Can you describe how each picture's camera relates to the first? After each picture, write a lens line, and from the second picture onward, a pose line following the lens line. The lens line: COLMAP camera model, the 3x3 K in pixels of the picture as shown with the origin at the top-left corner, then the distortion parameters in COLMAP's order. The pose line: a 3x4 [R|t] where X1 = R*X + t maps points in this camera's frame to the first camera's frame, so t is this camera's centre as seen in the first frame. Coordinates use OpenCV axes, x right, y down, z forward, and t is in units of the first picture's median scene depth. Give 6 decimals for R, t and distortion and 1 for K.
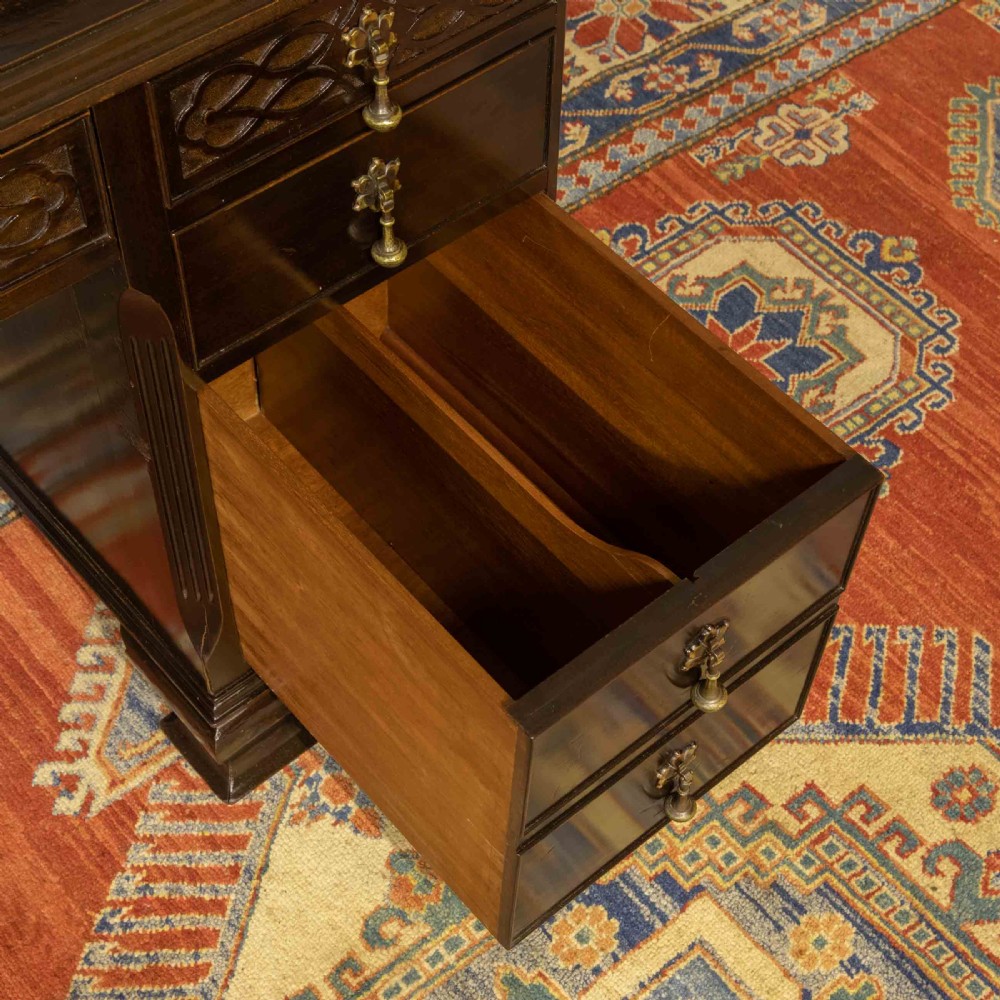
lens RADIAL K [[1729.8, 0, 499.1], [0, 1729.8, 587.3], [0, 0, 1]] dist [-0.007826, 0.083680]
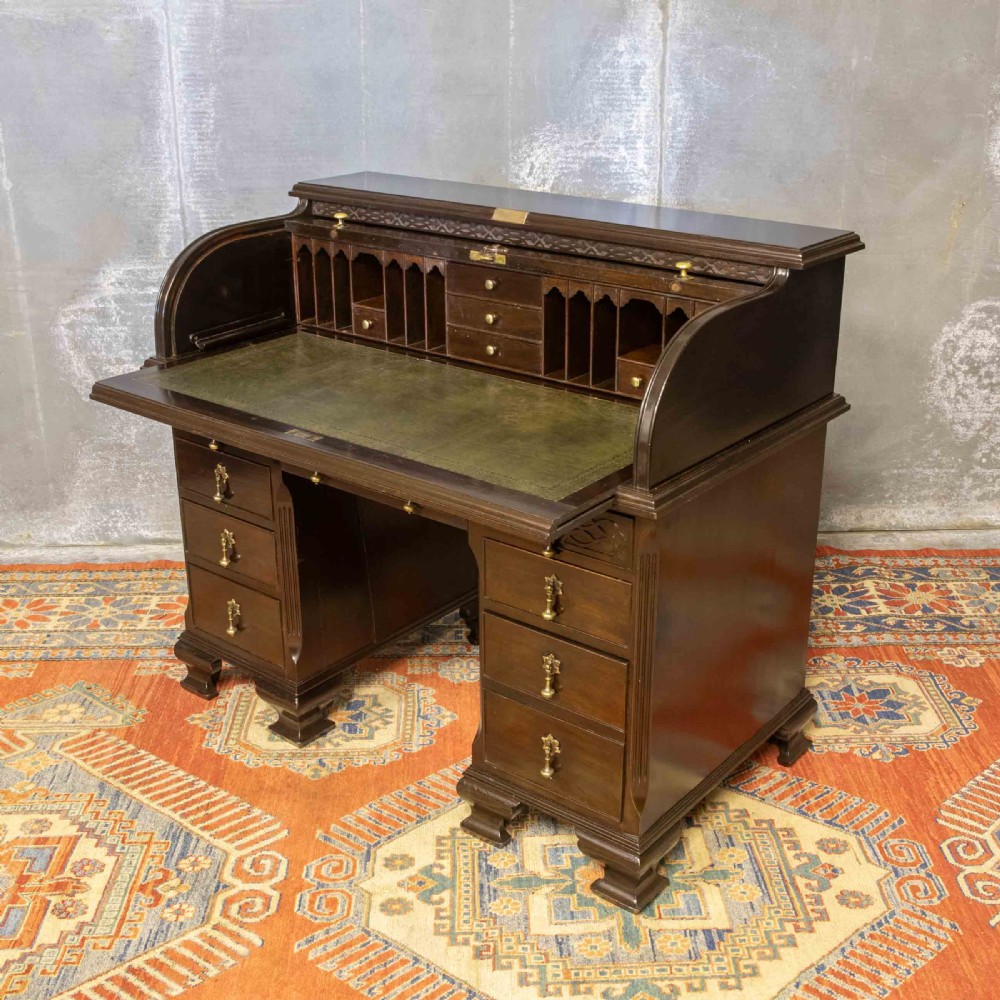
lens RADIAL K [[1297.9, 0, 536.9], [0, 1297.9, 455.7], [0, 0, 1]] dist [-0.114496, 0.099695]
pose [[0.806290, 0.182195, -0.562762, 0.646483], [-0.470655, 0.773883, -0.423780, 0.491891], [0.358301, 0.606556, 0.709725, -0.473044]]
